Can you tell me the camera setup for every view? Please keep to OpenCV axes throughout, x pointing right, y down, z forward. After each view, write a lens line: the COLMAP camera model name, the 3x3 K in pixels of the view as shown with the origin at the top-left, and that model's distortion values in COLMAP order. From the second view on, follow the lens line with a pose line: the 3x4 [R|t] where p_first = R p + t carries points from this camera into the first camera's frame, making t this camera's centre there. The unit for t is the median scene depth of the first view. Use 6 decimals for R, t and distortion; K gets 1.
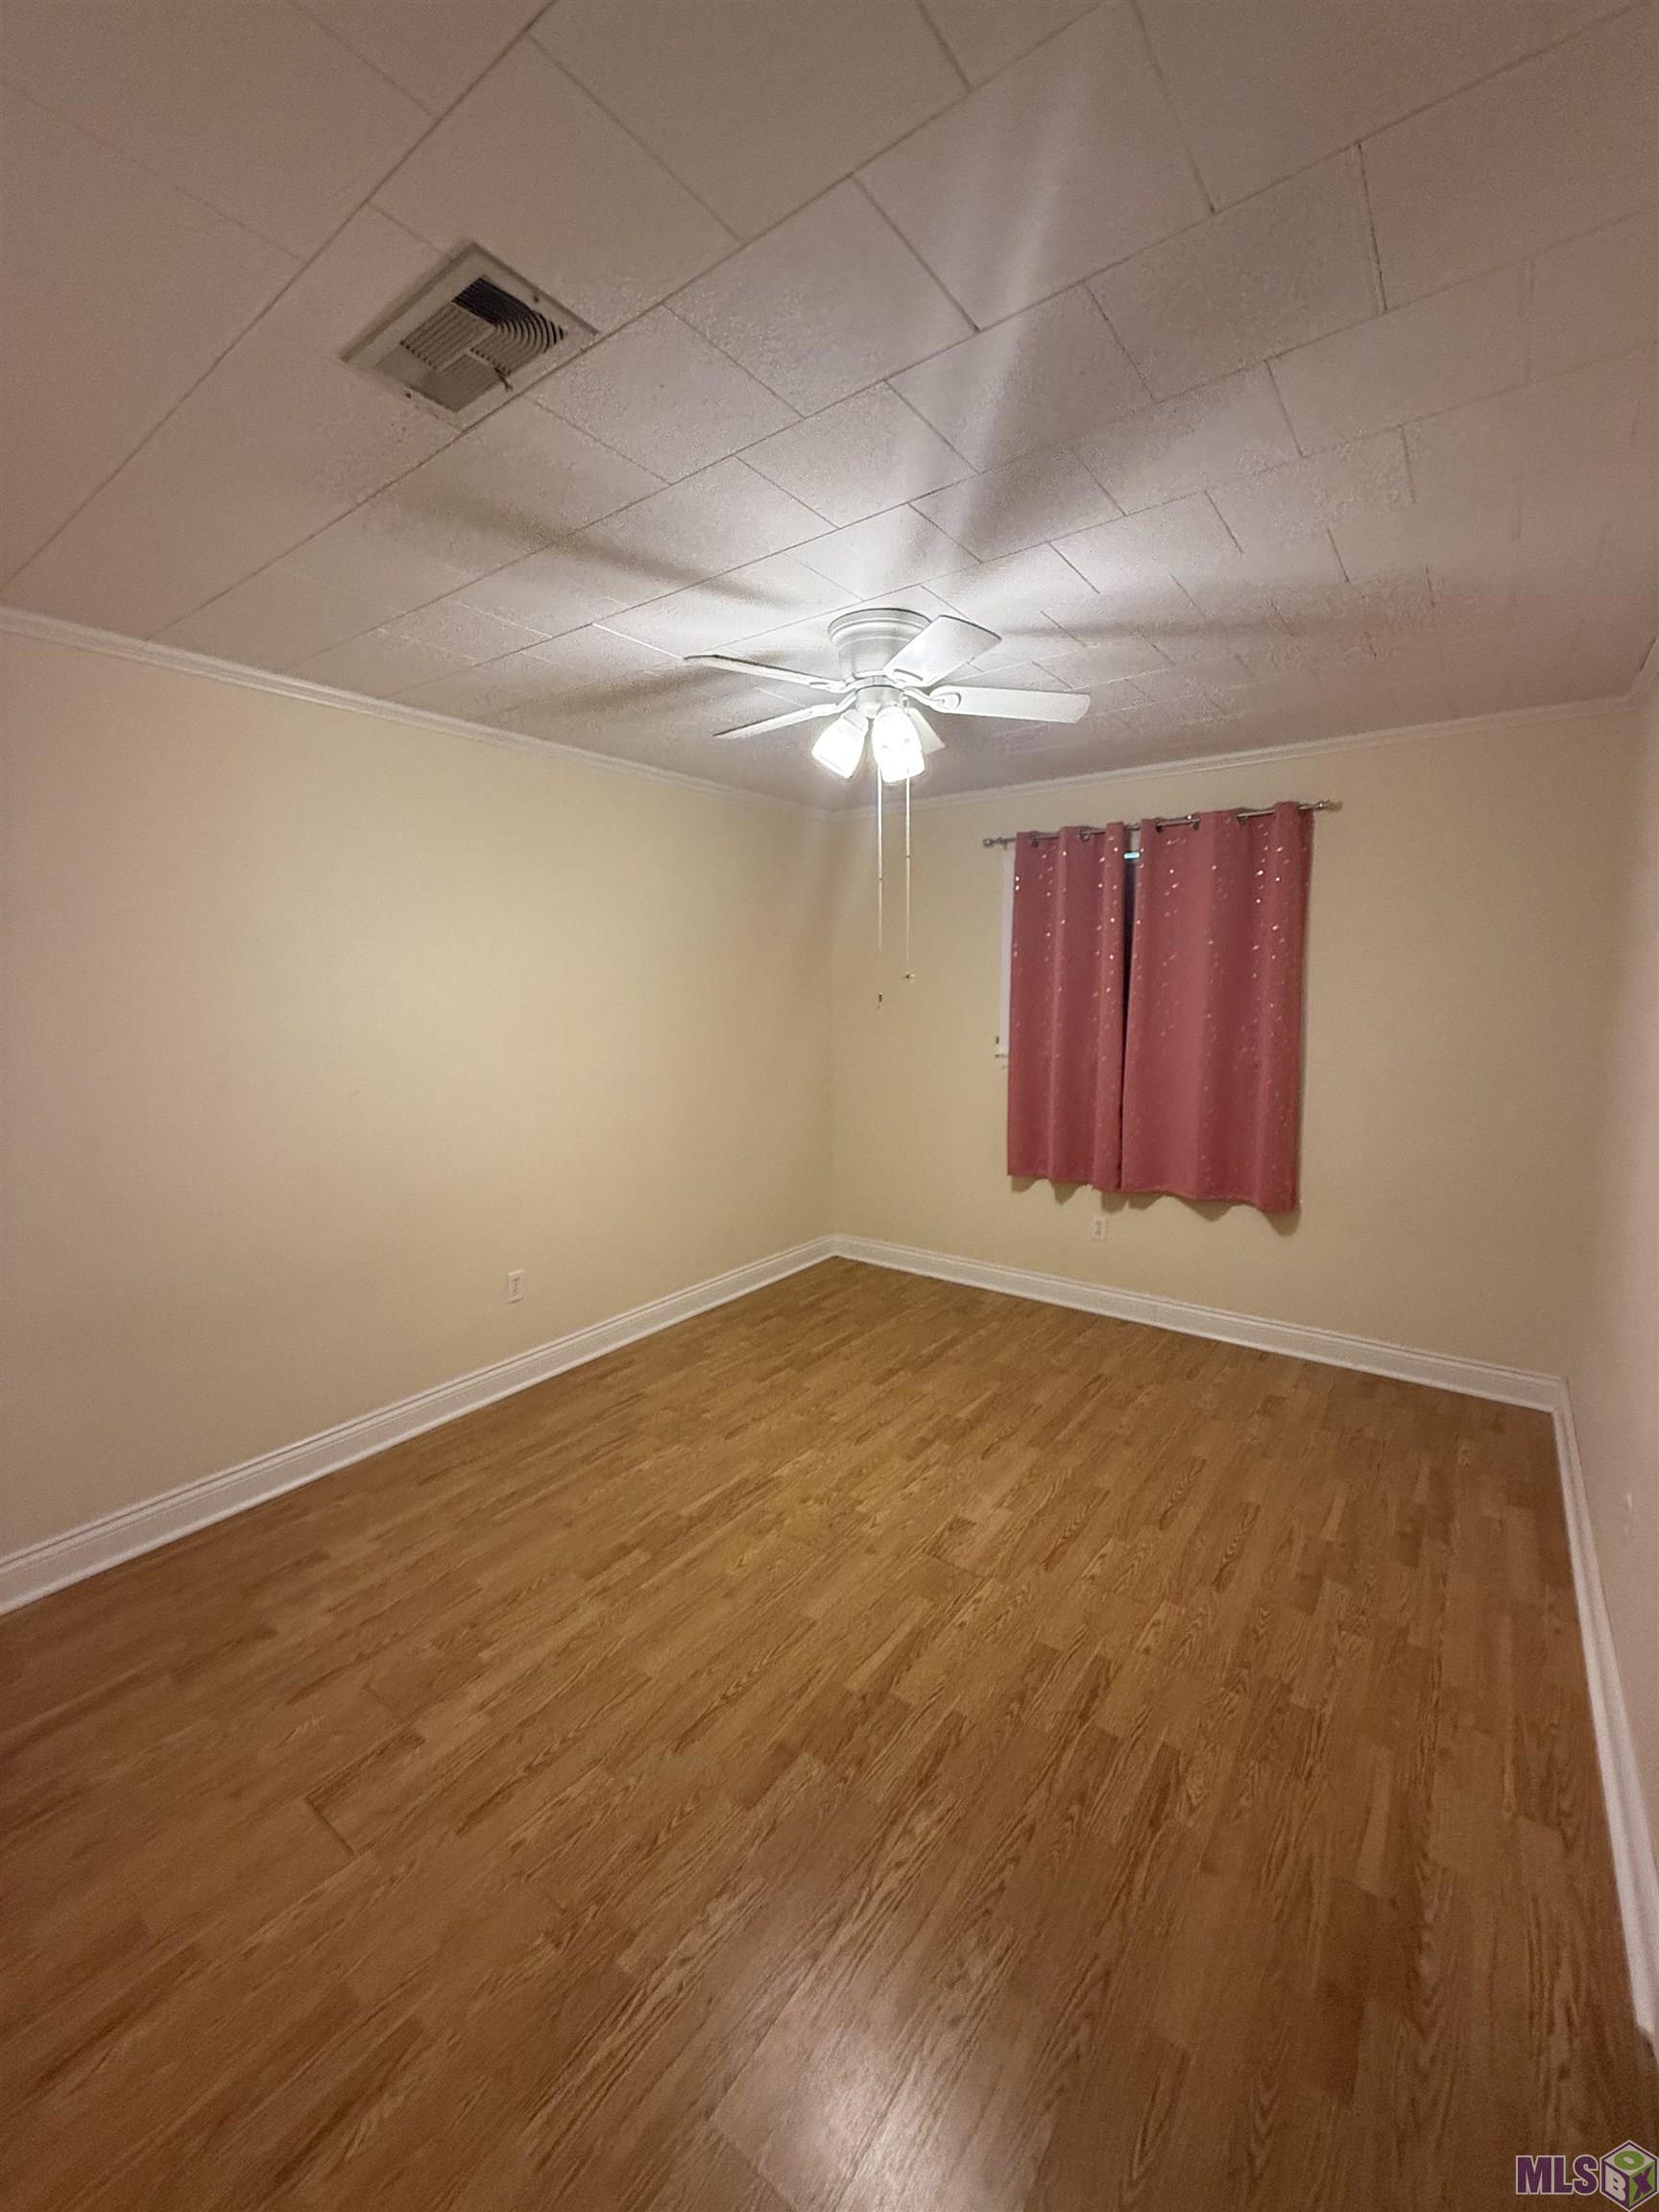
lens RADIAL K [[882.6, 0, 834.3], [0, 882.6, 1115.3], [0, 0, 1]] dist [-0.000719, 0.000084]
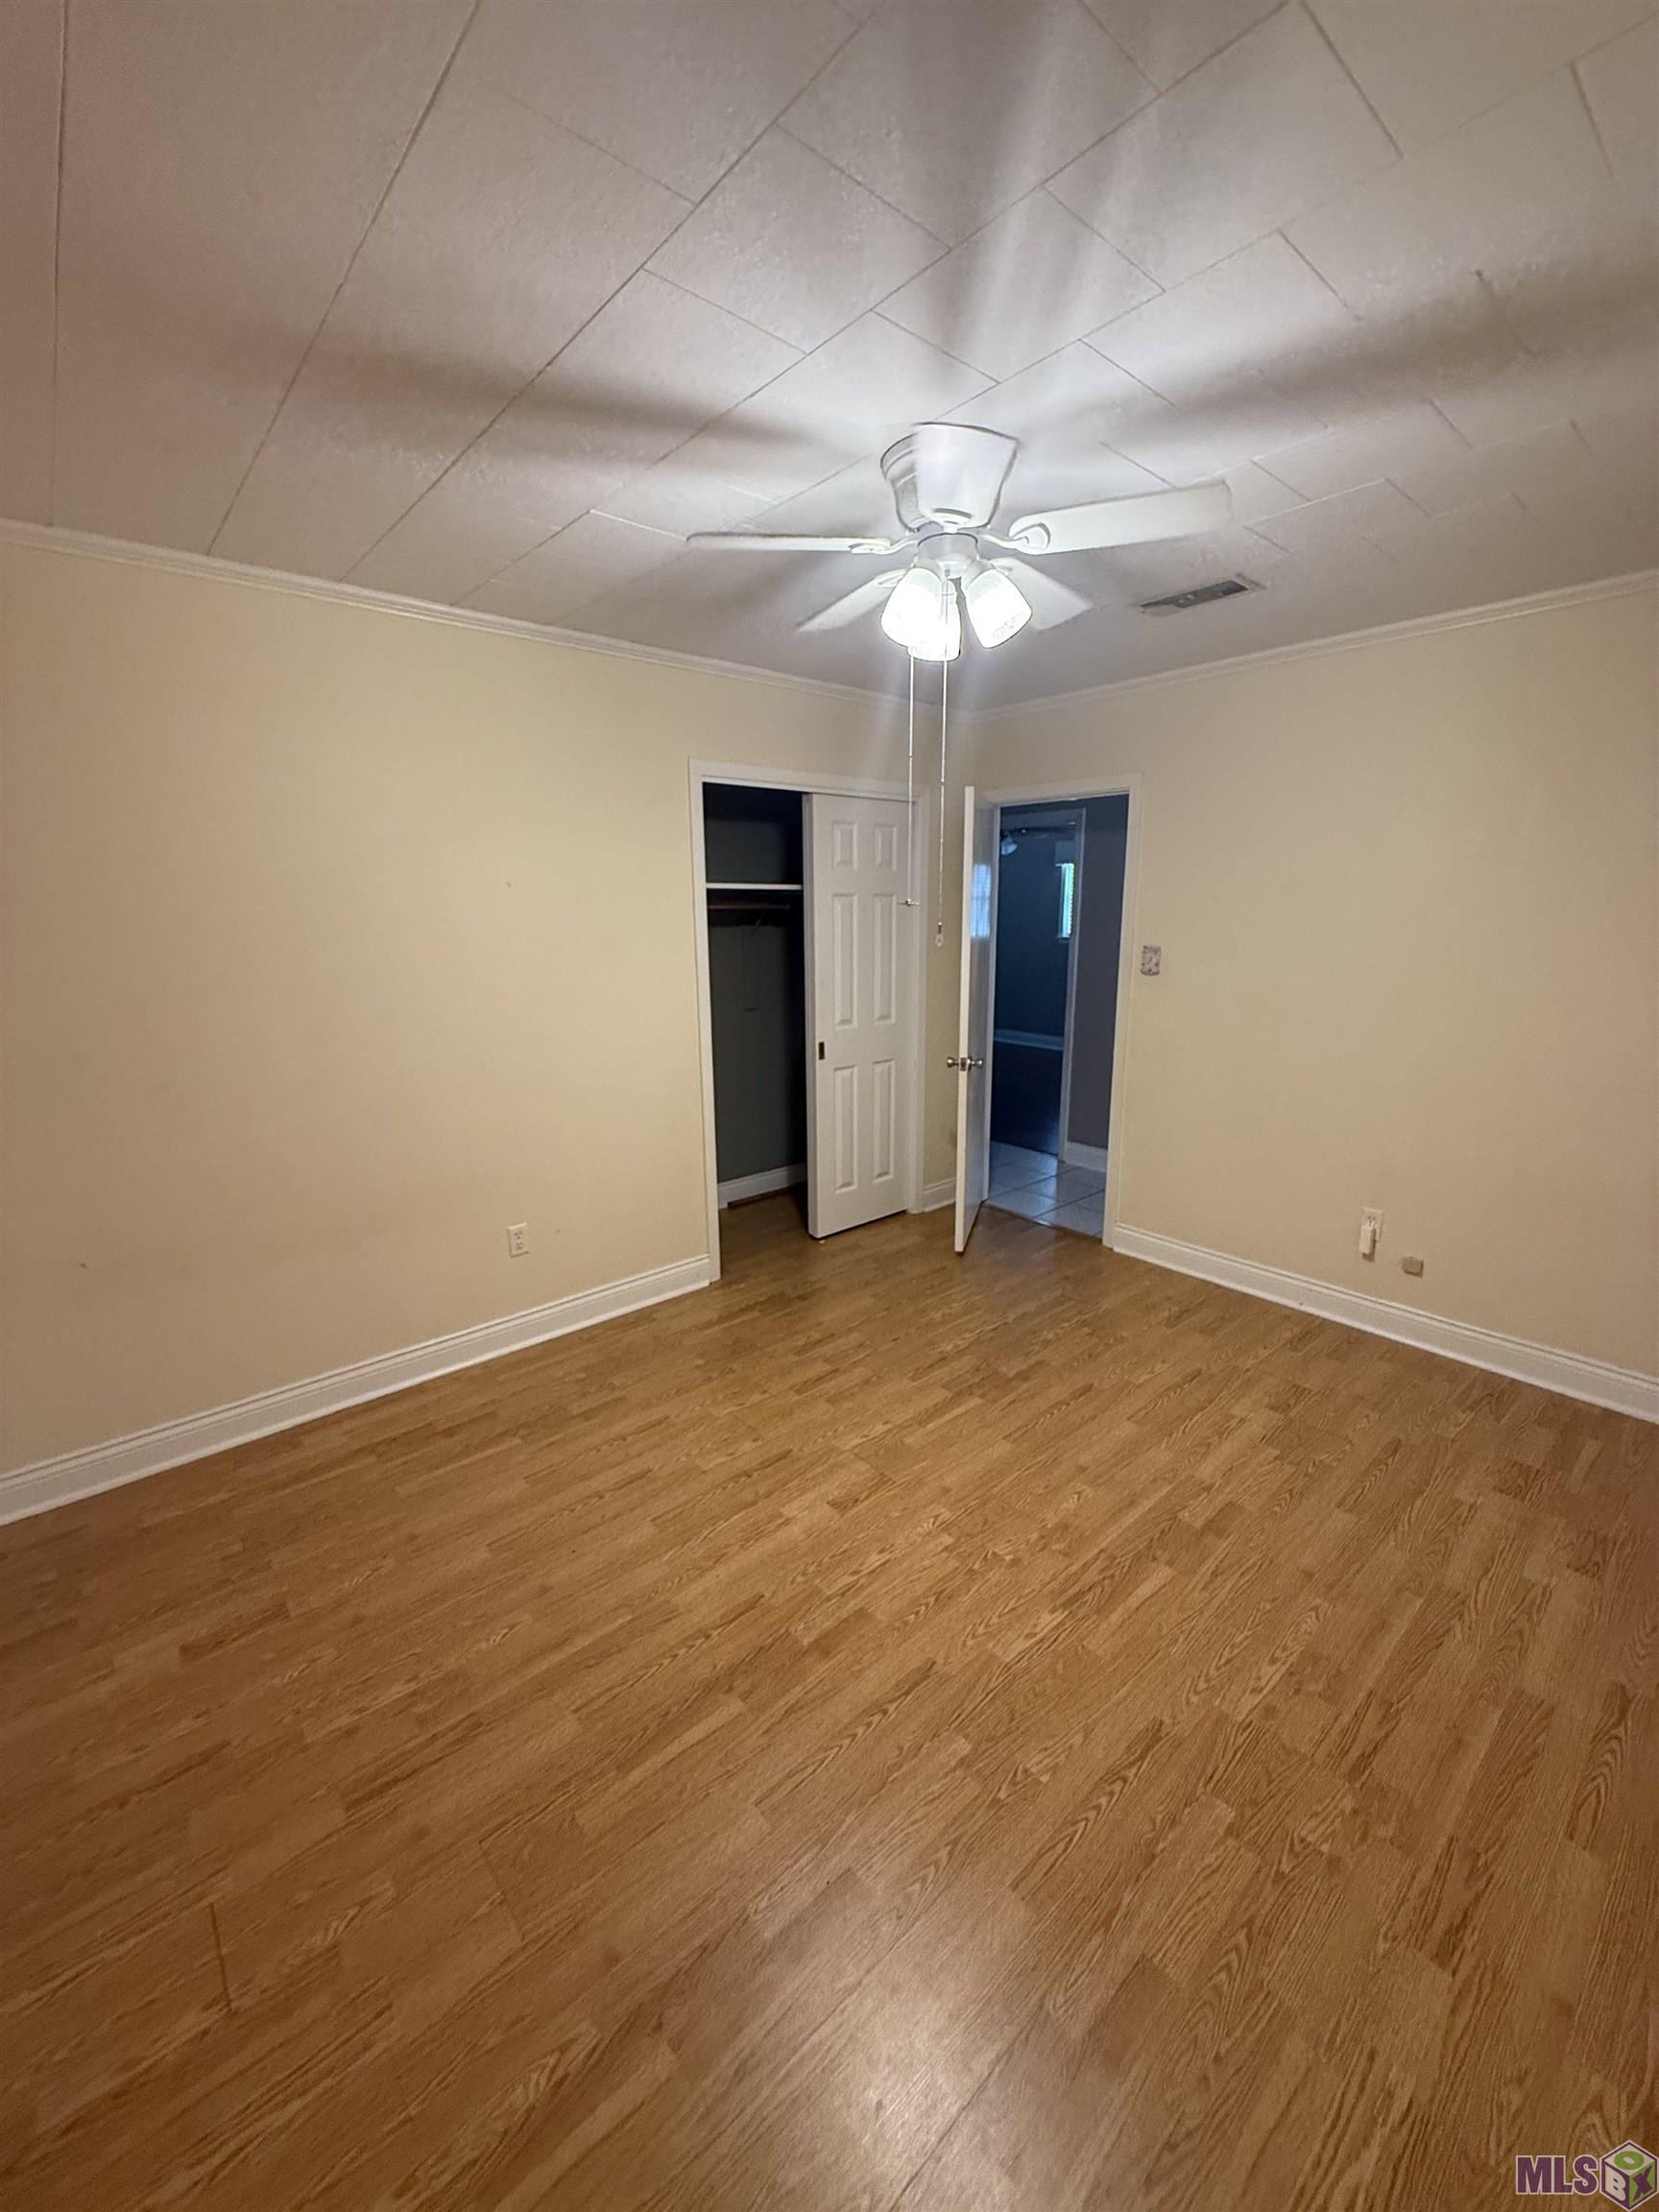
lens RADIAL K [[880.3, 0, 831.2], [0, 880.3, 1098.6], [0, 0, 1]] dist [-0.001056, 0.000953]
pose [[-0.976156, -0.032495, 0.214626, -0.030658], [0.048144, 0.931698, 0.360028, -0.278049], [-0.211666, 0.361777, -0.907918, 1.754949]]
